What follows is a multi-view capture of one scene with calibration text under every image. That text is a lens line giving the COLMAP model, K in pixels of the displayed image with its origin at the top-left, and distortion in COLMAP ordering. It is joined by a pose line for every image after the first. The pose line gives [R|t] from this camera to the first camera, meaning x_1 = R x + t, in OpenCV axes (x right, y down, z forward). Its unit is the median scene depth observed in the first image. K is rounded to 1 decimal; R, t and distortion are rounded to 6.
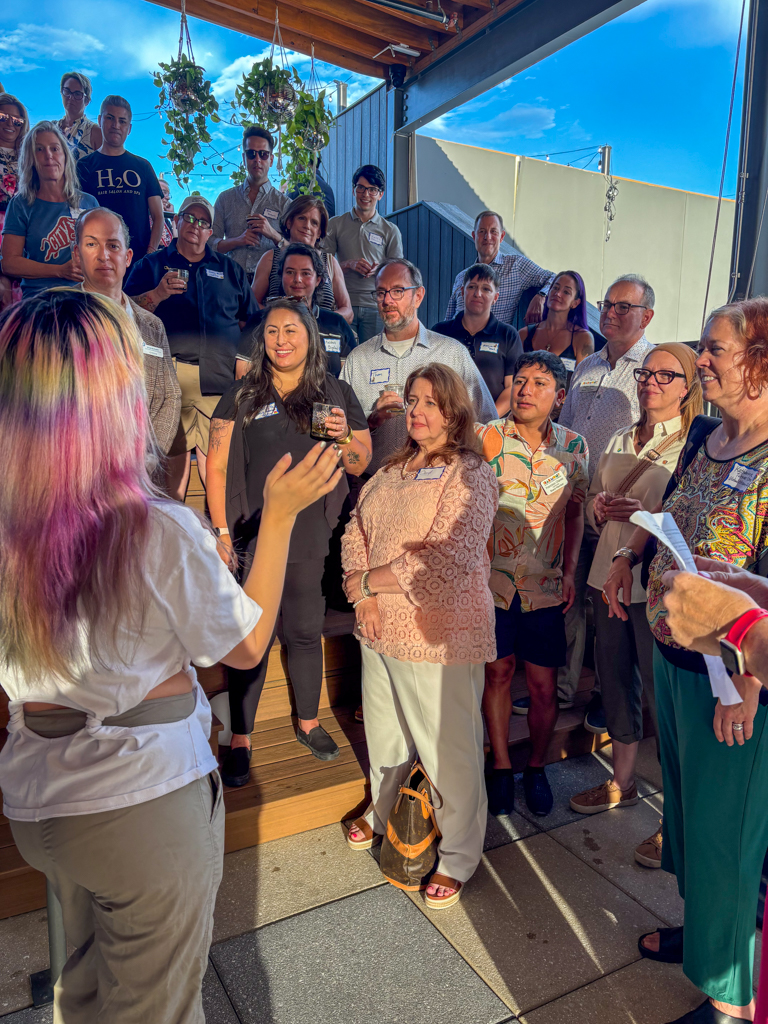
lens RADIAL K [[790.6, 0, 418.2], [0, 790.6, 510.8], [0, 0, 1]] dist [0.085355, -0.059424]
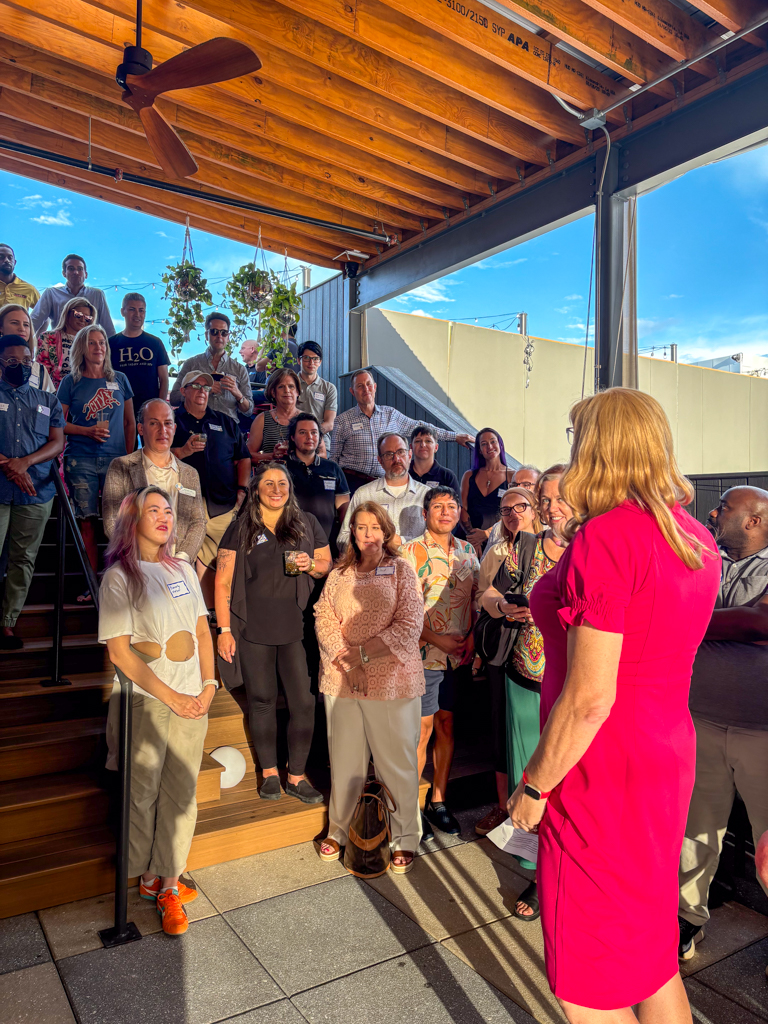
lens RADIAL K [[790.6, 0, 418.2], [0, 790.6, 510.8], [0, 0, 1]] dist [0.085355, -0.059424]
pose [[0.998231, -0.010677, 0.058487, 0.001678], [0.019122, 0.989129, -0.145801, 0.027961], [-0.056295, 0.146662, 0.987584, -0.224378]]
